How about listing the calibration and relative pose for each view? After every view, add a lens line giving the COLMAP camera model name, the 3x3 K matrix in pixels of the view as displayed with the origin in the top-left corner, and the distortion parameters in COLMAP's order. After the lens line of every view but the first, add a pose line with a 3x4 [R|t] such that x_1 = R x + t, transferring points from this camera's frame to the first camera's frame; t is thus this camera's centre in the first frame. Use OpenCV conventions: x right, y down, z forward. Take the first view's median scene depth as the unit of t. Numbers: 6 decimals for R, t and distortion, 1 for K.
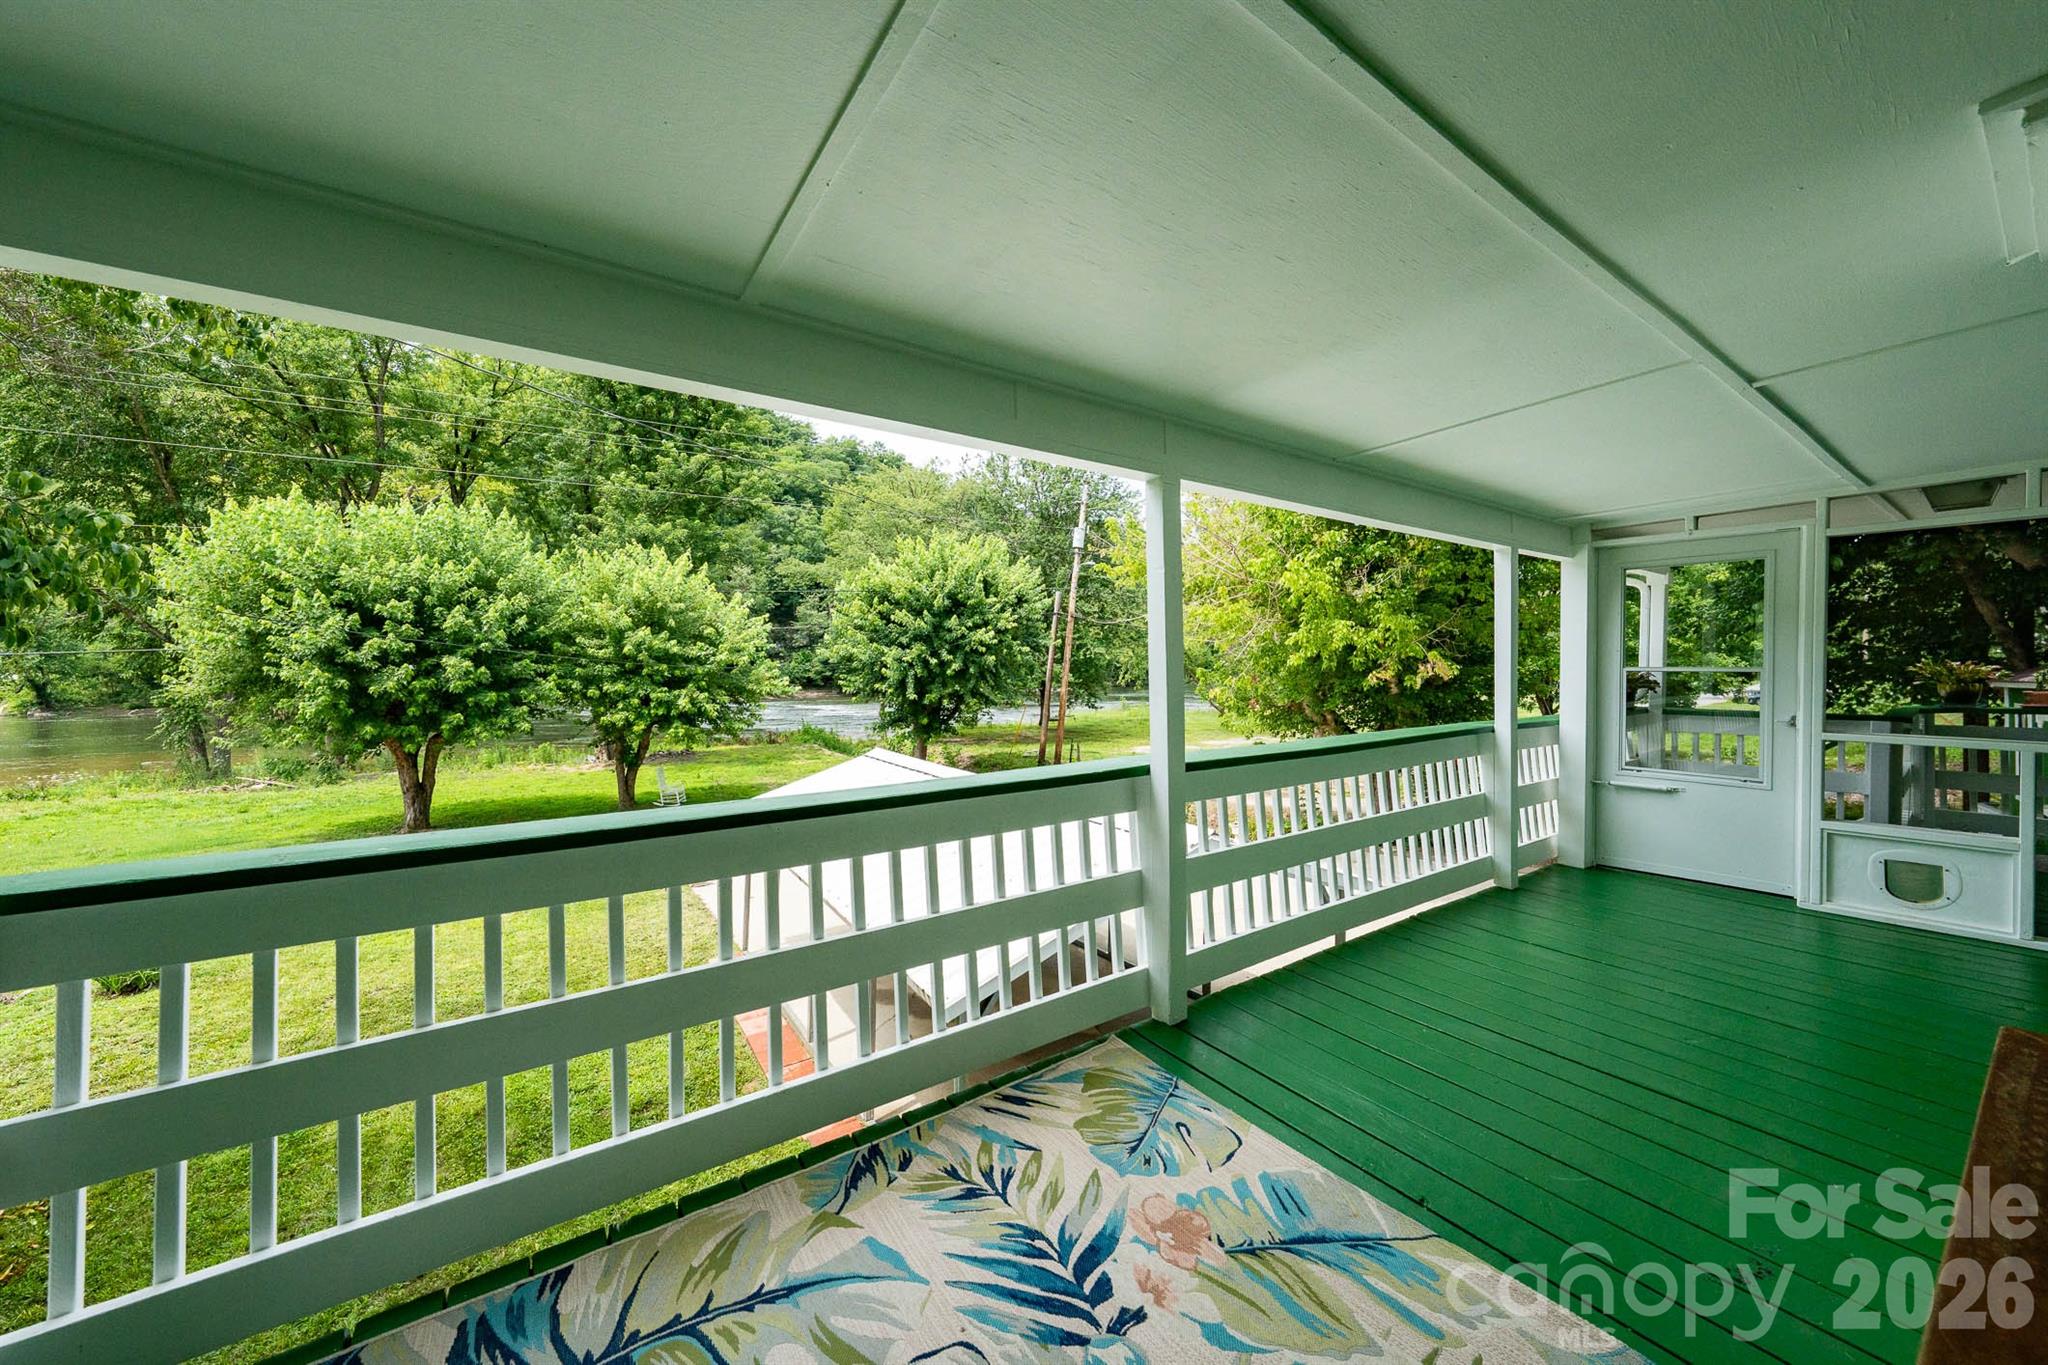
lens RADIAL K [[711.1, 0, 1026.5], [0, 711.1, 662.9], [0, 0, 1]] dist [0.010772, 0.000114]
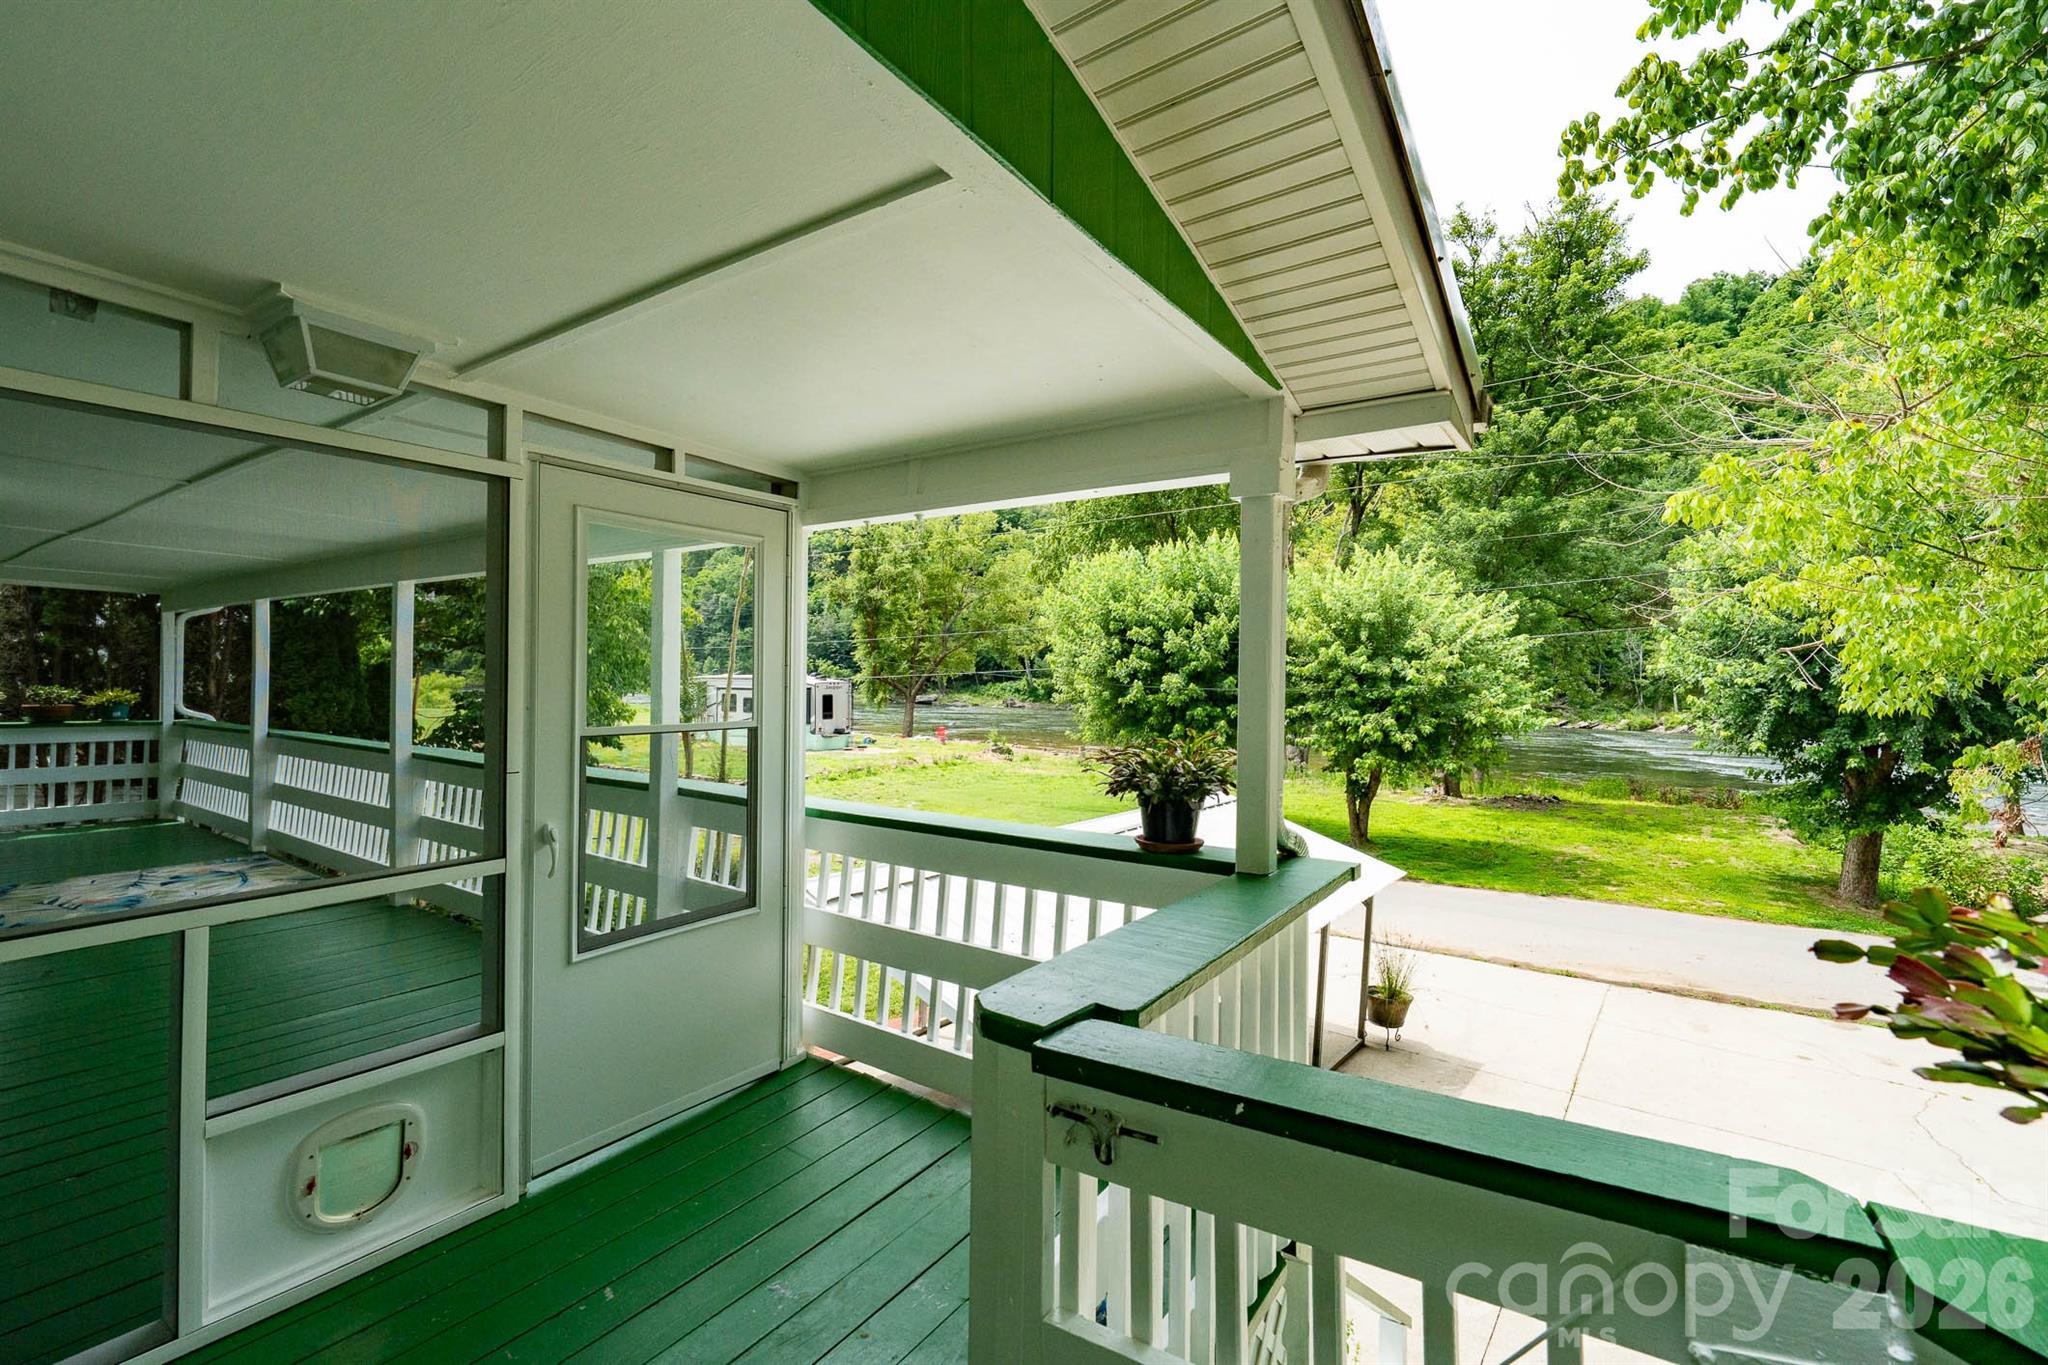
lens RADIAL K [[886.3, 0, 1008.4], [0, 886.3, 666.3], [0, 0, 1]] dist [0.001435, -0.000685]
pose [[0.364189, -0.001852, -0.931323, 0.357330], [-0.009151, 0.999943, -0.005567, -0.009631], [0.931280, 0.010550, 0.364151, 0.204433]]
